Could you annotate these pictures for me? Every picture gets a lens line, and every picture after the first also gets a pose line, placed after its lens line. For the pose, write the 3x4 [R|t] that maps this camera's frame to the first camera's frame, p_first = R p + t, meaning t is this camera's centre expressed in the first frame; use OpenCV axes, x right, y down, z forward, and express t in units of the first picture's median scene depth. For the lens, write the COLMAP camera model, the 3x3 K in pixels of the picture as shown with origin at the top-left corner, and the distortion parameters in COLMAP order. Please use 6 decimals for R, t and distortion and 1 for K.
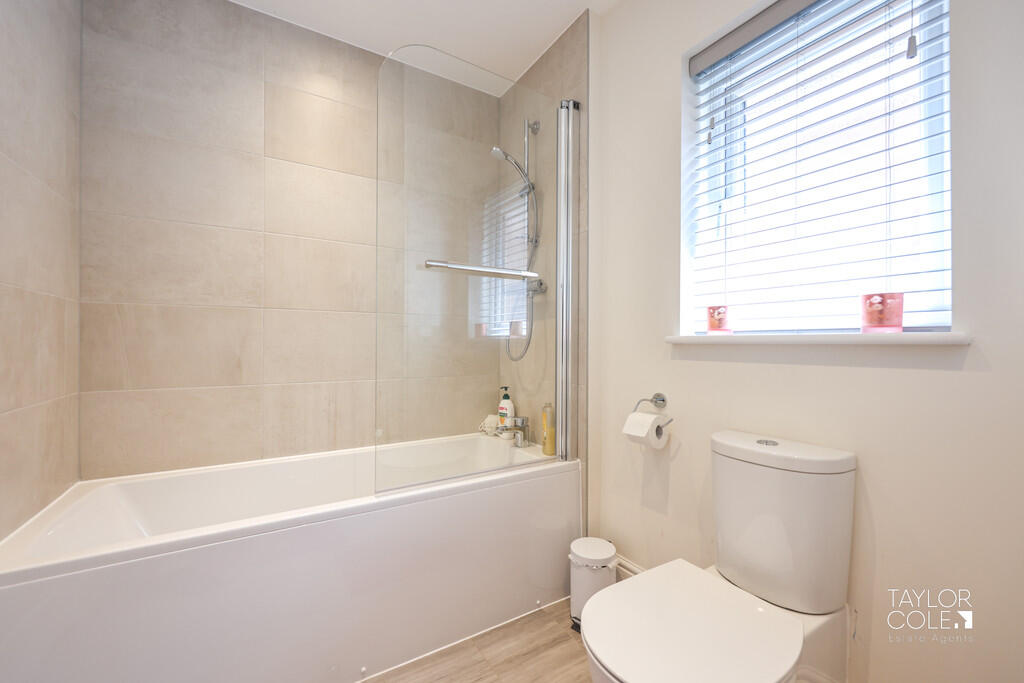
lens RADIAL K [[413.1, 0, 512.4], [0, 413.1, 340.8], [0, 0, 1]] dist [-0.001286, 0.001137]
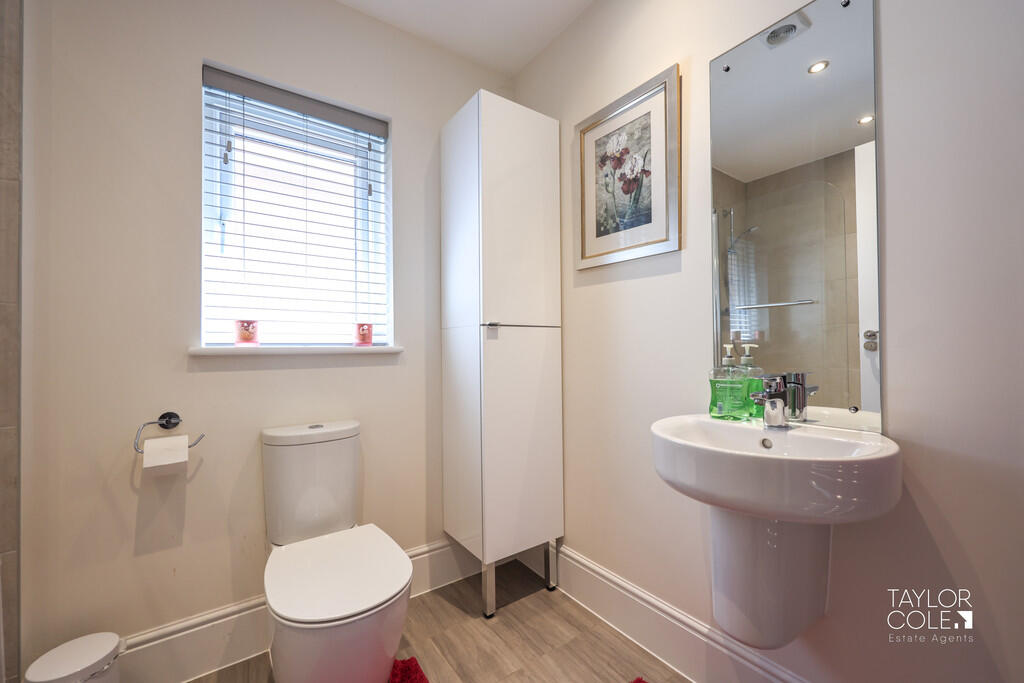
lens RADIAL K [[413.1, 0, 511.2], [0, 413.1, 344.1], [0, 0, 1]] dist [-0.001286, 0.001137]
pose [[-0.075727, 0.015341, 0.997011, -0.664011], [0.005897, 0.999871, -0.014937, 0.000059], [-0.997111, 0.004748, -0.075807, 0.392620]]
